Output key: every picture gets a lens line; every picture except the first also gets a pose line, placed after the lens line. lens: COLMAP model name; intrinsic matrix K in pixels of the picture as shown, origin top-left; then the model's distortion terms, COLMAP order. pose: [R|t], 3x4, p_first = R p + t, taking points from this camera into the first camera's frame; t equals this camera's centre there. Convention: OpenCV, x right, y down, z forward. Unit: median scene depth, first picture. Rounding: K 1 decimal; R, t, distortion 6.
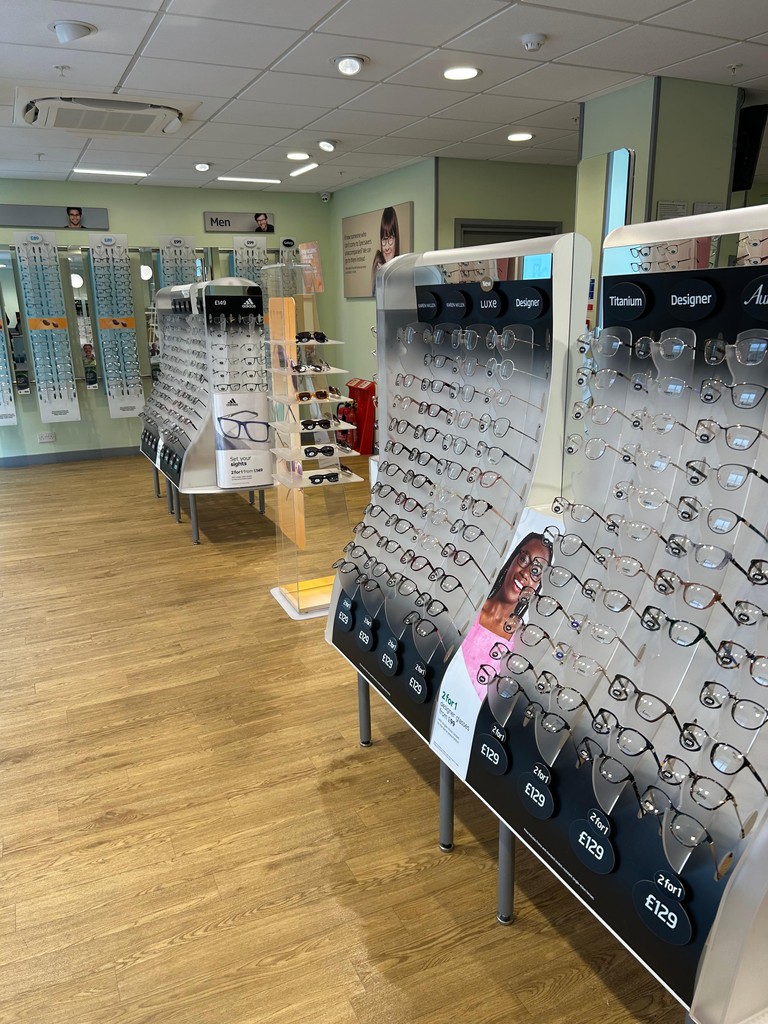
lens RADIAL K [[767.4, 0, 384.0], [0, 767.4, 512.0], [0, 0, 1]] dist [0.006835, -0.003508]
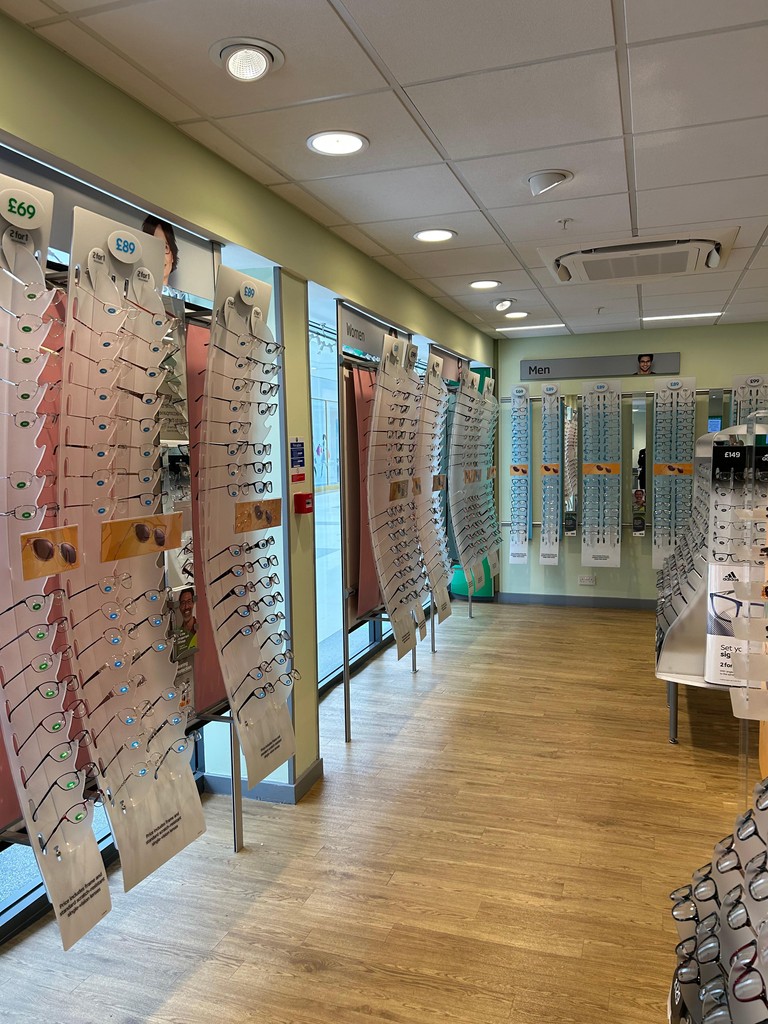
lens RADIAL K [[767.4, 0, 384.0], [0, 767.4, 512.0], [0, 0, 1]] dist [0.006835, -0.003508]
pose [[0.715719, 0.059997, -0.695807, 0.087099], [-0.179362, 0.978677, -0.100107, -0.060930], [0.674964, 0.196450, 0.711218, 0.173390]]
